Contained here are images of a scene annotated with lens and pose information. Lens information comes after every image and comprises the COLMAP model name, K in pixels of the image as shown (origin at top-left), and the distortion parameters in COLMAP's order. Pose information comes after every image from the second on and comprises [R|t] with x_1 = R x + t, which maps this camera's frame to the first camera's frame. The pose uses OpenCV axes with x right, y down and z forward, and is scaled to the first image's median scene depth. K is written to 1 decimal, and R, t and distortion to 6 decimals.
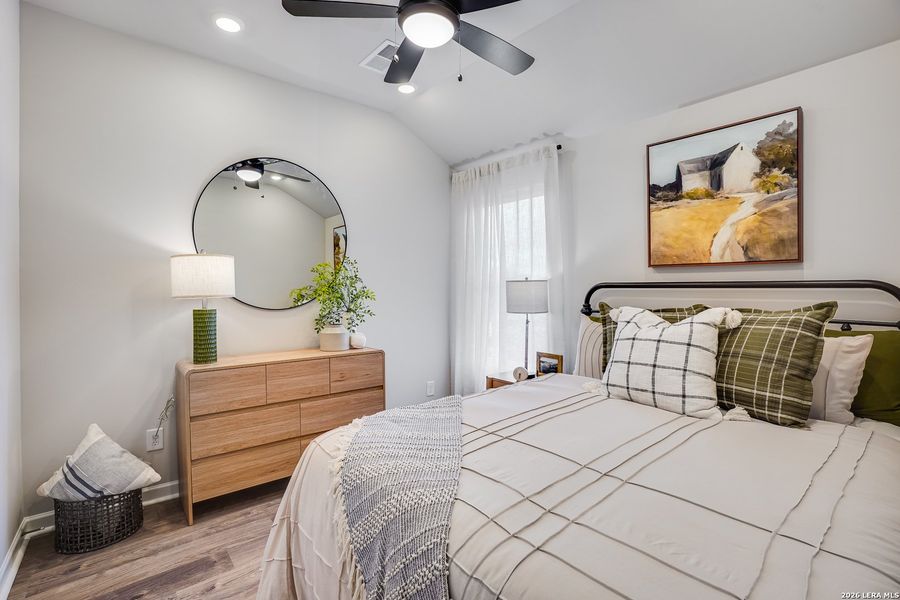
lens RADIAL K [[423.1, 0, 450.0], [0, 423.1, 300.0], [0, 0, 1]] dist [-0.000880, 0.000157]
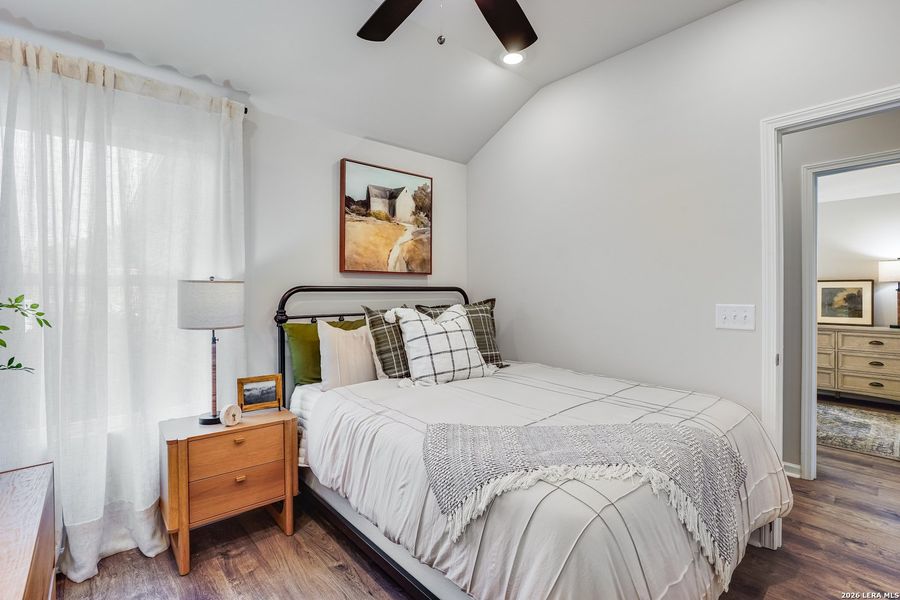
lens RADIAL K [[423.1, 0, 450.0], [0, 423.1, 300.0], [0, 0, 1]] dist [-0.000880, 0.000157]
pose [[0.008124, -0.018162, 0.999802, -0.668826], [0.031067, 0.999357, 0.017902, -0.019310], [-0.999484, 0.030915, 0.008683, 0.804366]]
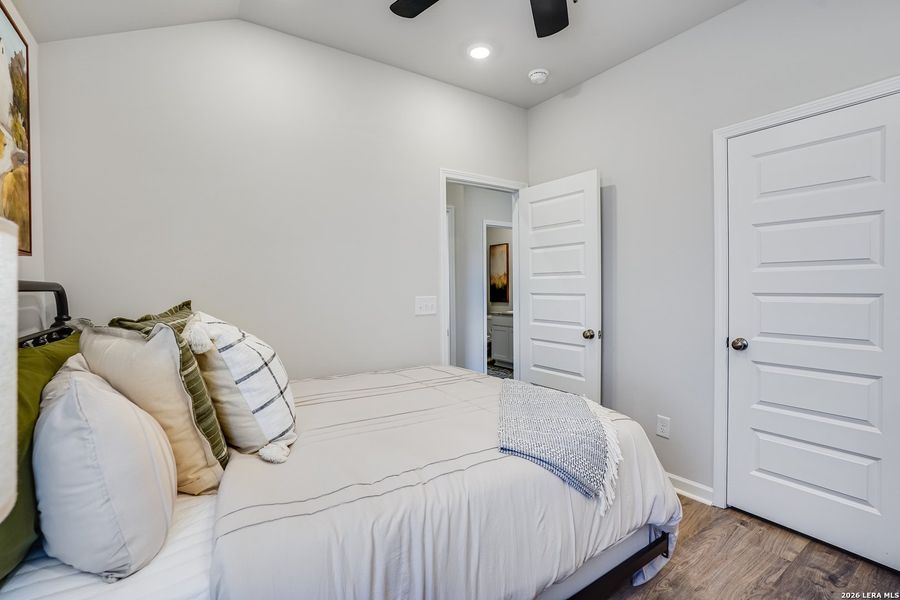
lens RADIAL K [[423.1, 0, 450.0], [0, 423.1, 300.0], [0, 0, 1]] dist [-0.000880, 0.000157]
pose [[-0.991216, 0.007021, 0.132067, 0.009376], [0.015524, 0.997863, 0.063464, -0.043255], [-0.131339, 0.064956, -0.989207, 1.428980]]
